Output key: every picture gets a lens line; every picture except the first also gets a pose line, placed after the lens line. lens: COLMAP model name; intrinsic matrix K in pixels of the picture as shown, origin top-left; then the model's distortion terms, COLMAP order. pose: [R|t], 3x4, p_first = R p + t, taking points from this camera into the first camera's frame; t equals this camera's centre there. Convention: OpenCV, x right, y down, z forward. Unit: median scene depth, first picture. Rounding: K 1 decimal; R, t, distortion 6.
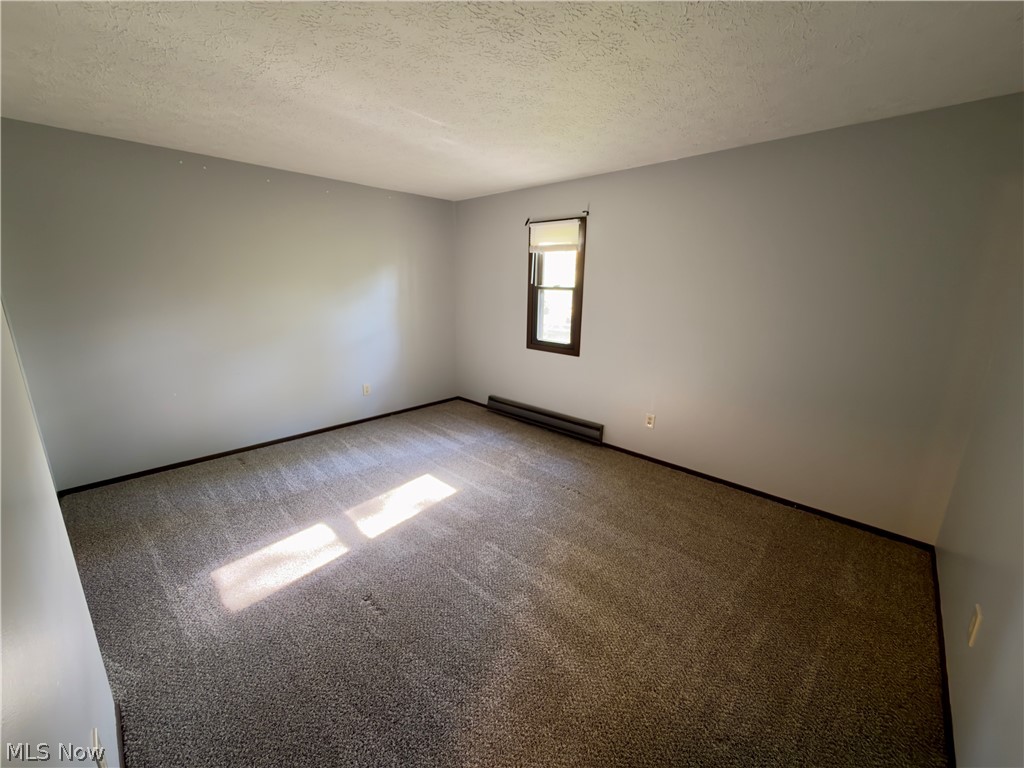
lens RADIAL K [[405.3, 0, 513.0], [0, 405.3, 386.5], [0, 0, 1]] dist [0.000532, -0.000099]
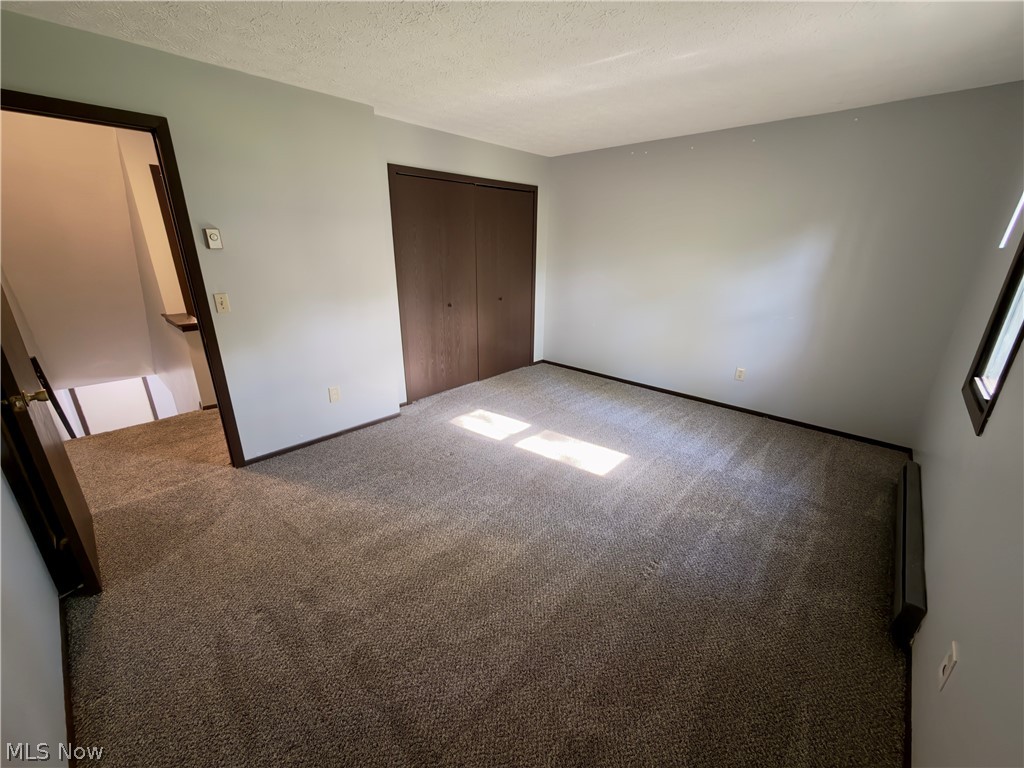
lens RADIAL K [[405.3, 0, 510.7], [0, 405.3, 379.2], [0, 0, 1]] dist [0.000532, -0.000099]
pose [[0.018590, 0.306382, -0.951727, 0.629839], [-0.252743, 0.922416, 0.292009, -0.153833], [0.967355, 0.235114, 0.094584, 0.614365]]
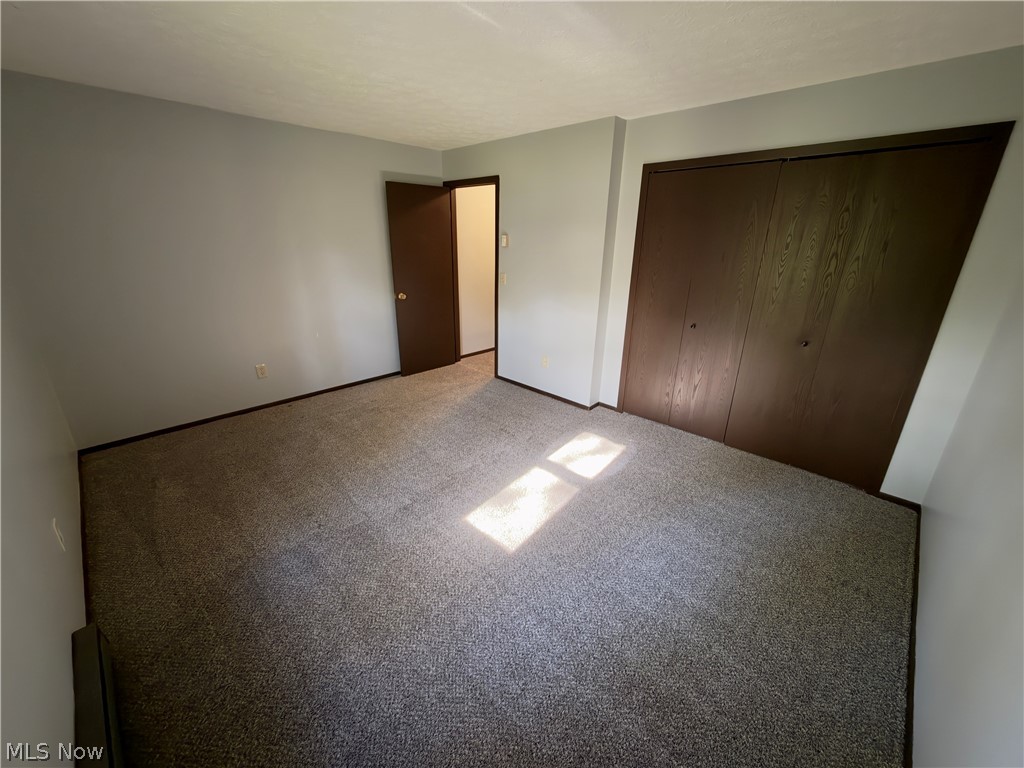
lens RADIAL K [[405.3, 0, 509.7], [0, 405.3, 385.1], [0, 0, 1]] dist [0.000532, -0.000099]
pose [[-0.999268, -0.027687, 0.026393, -0.223091], [-0.008612, 0.835125, 0.549993, -0.368812], [-0.037269, 0.549363, -0.834752, 1.414894]]
